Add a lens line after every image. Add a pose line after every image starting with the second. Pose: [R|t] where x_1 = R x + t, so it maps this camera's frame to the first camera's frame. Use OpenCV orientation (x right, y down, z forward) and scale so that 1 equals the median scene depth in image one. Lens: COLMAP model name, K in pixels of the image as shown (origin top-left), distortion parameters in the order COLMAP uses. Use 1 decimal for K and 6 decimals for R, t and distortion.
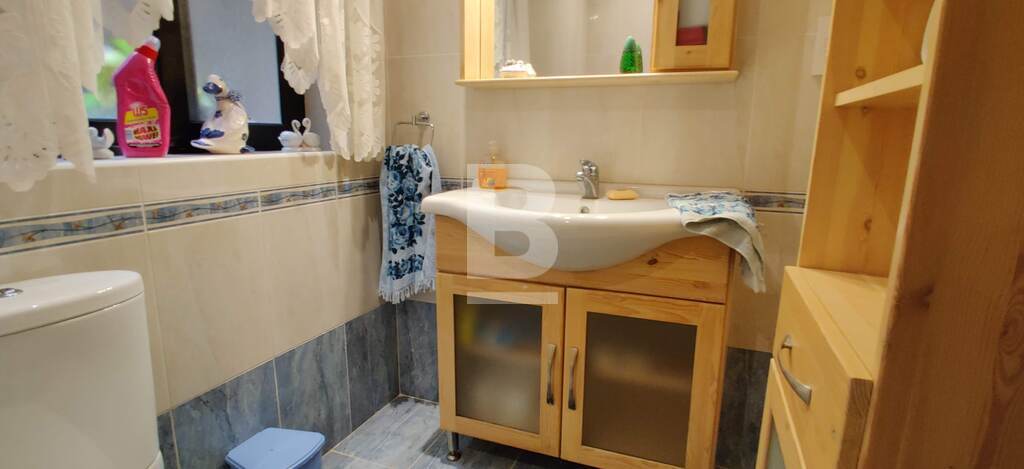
lens RADIAL K [[497.6, 0, 501.3], [0, 497.6, 237.9], [0, 0, 1]] dist [-0.024076, -0.000583]
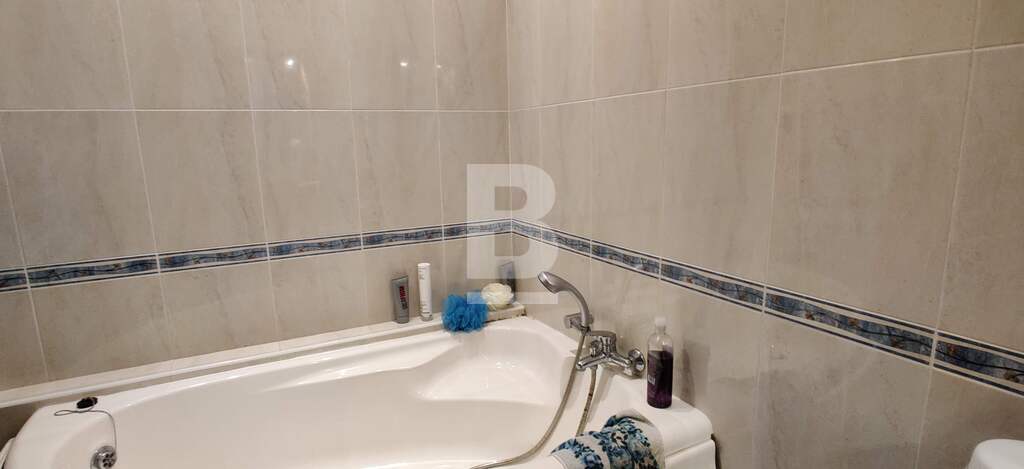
lens RADIAL K [[497.6, 0, 501.3], [0, 497.6, 237.9], [0, 0, 1]] dist [-0.024076, -0.000583]
pose [[-0.643003, -0.021610, -0.765559, 0.381571], [-0.294971, 0.929475, 0.221513, -0.210811], [0.706781, 0.368251, -0.604030, 1.116806]]
